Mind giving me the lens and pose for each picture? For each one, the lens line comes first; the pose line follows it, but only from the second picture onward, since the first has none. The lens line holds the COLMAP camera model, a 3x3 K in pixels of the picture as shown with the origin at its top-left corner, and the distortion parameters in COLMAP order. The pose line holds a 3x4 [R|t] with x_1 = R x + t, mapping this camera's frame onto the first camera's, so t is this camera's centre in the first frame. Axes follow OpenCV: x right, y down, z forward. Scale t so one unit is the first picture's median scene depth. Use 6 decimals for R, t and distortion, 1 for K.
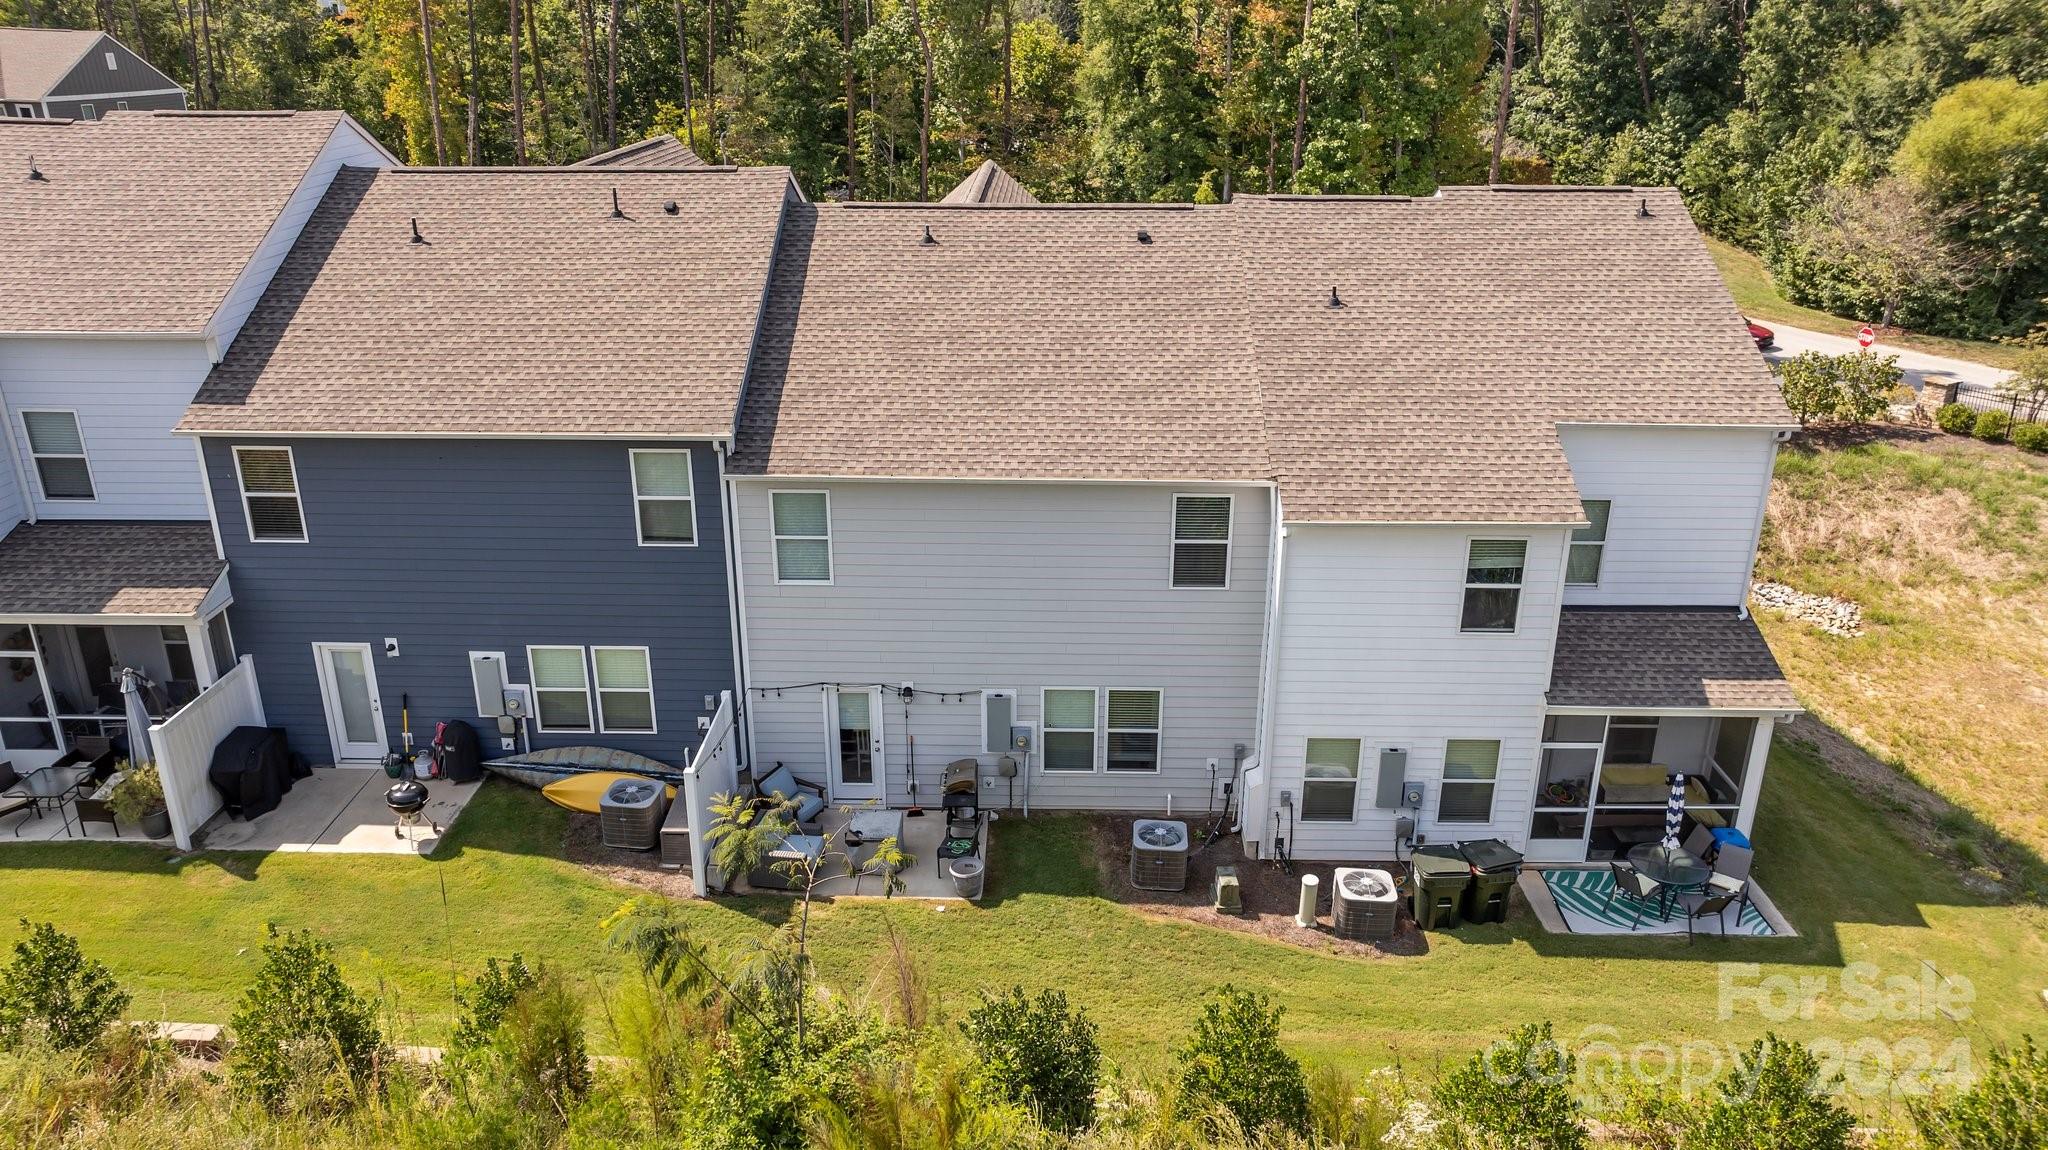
lens RADIAL K [[1459.3, 0, 1024.0], [0, 1459.3, 575.0], [0, 0, 1]] dist [-0.000760, 0.007970]
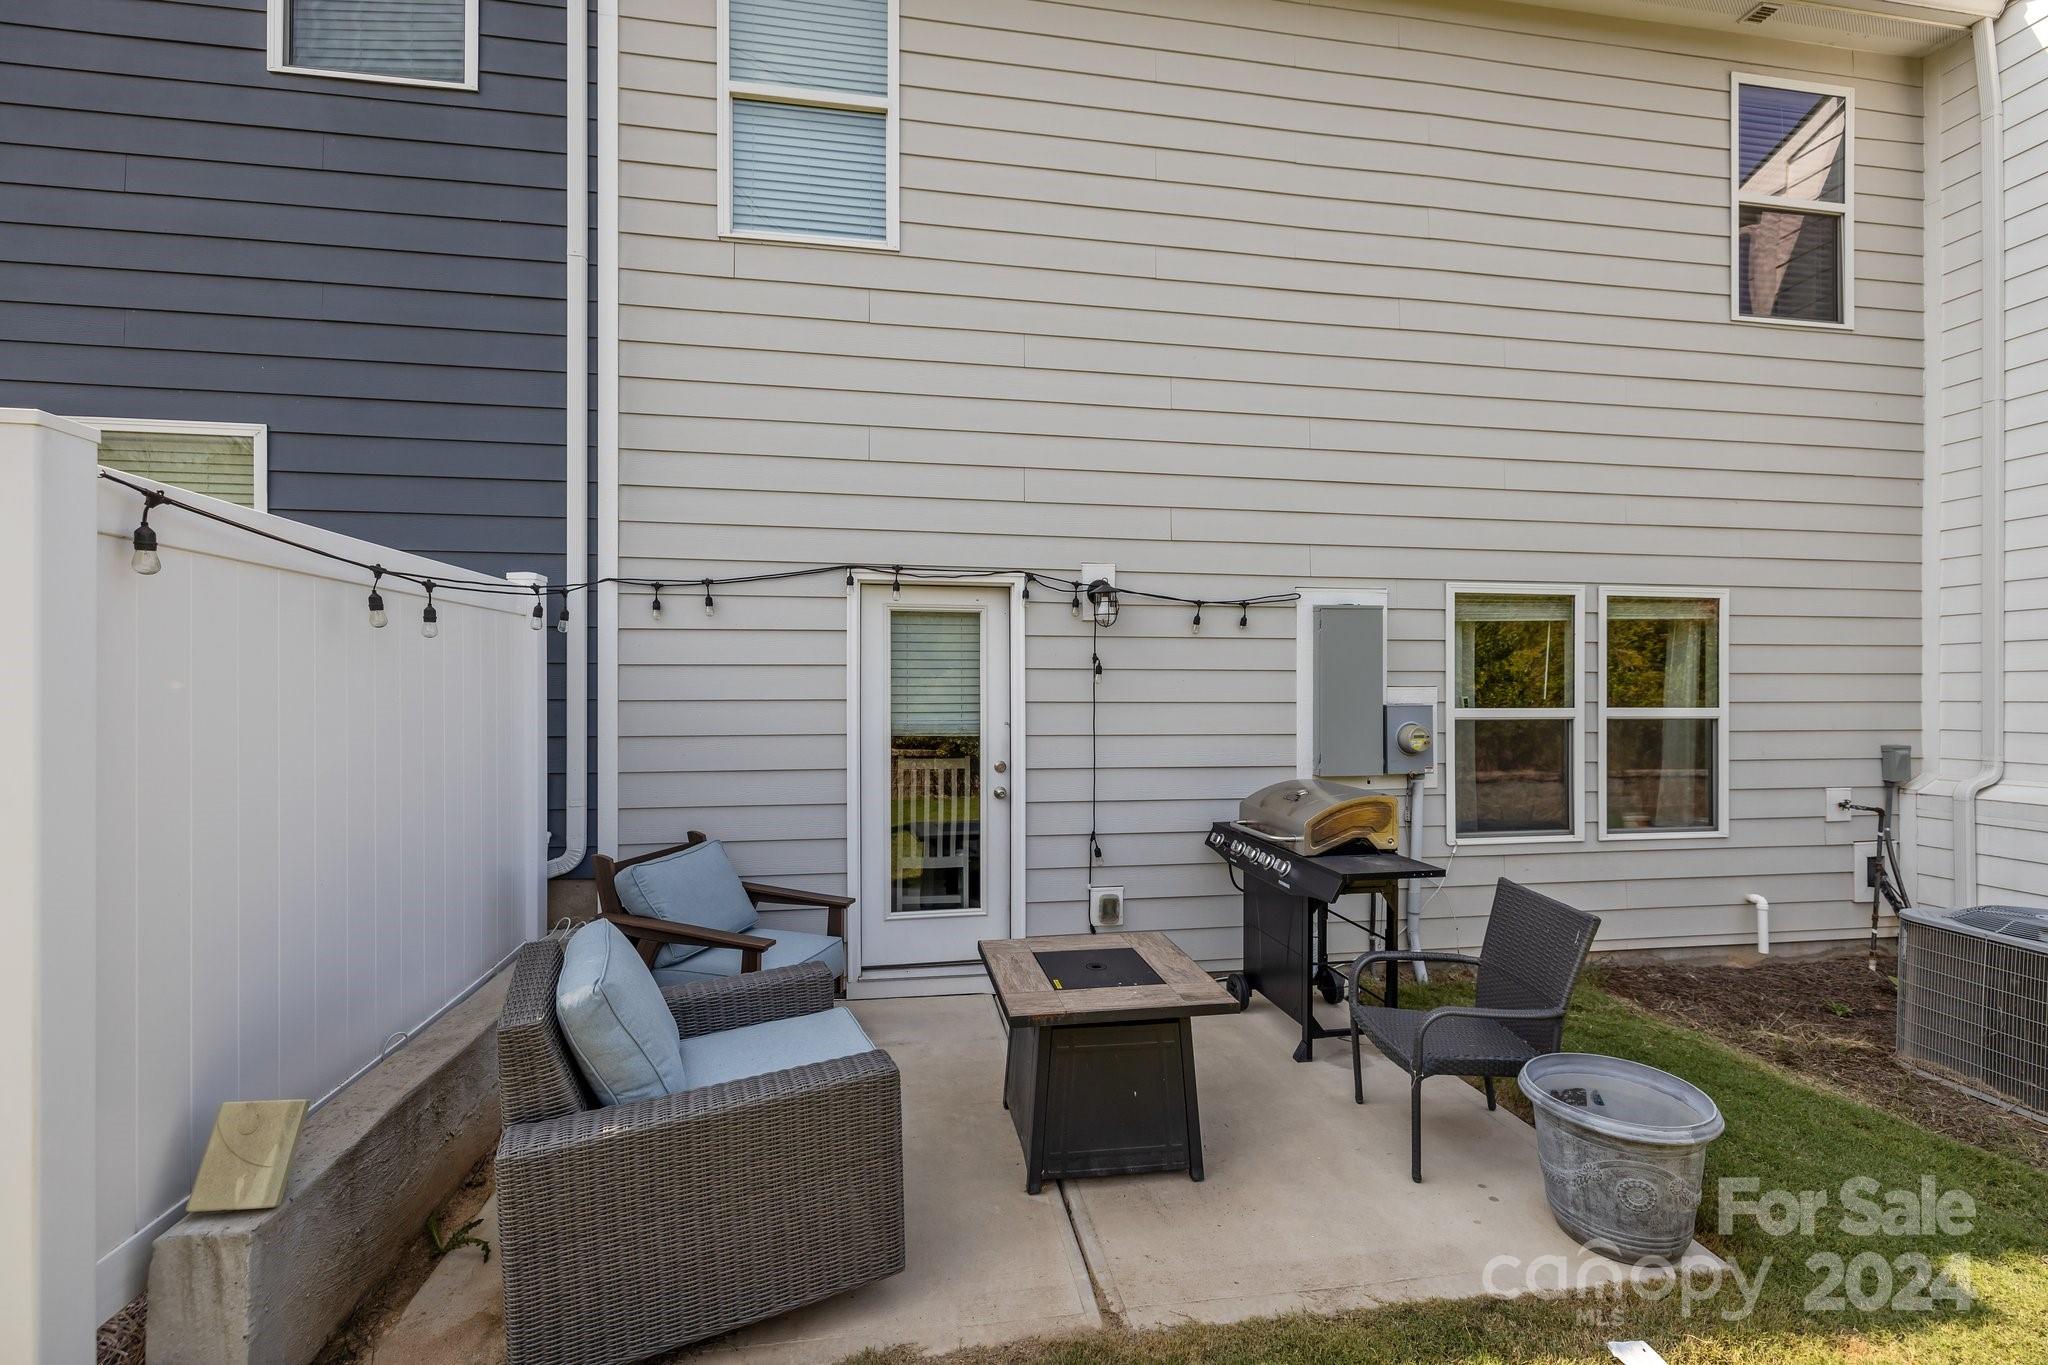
lens RADIAL K [[860.5, 0, 1015.1], [0, 860.5, 673.3], [0, 0, 1]] dist [0.000586, -0.000073]
pose [[0.985067, -0.002377, 0.172158, -0.133169], [0.065347, 0.930250, -0.361061, 0.167696], [-0.159291, 0.366919, 0.916513, 0.815817]]
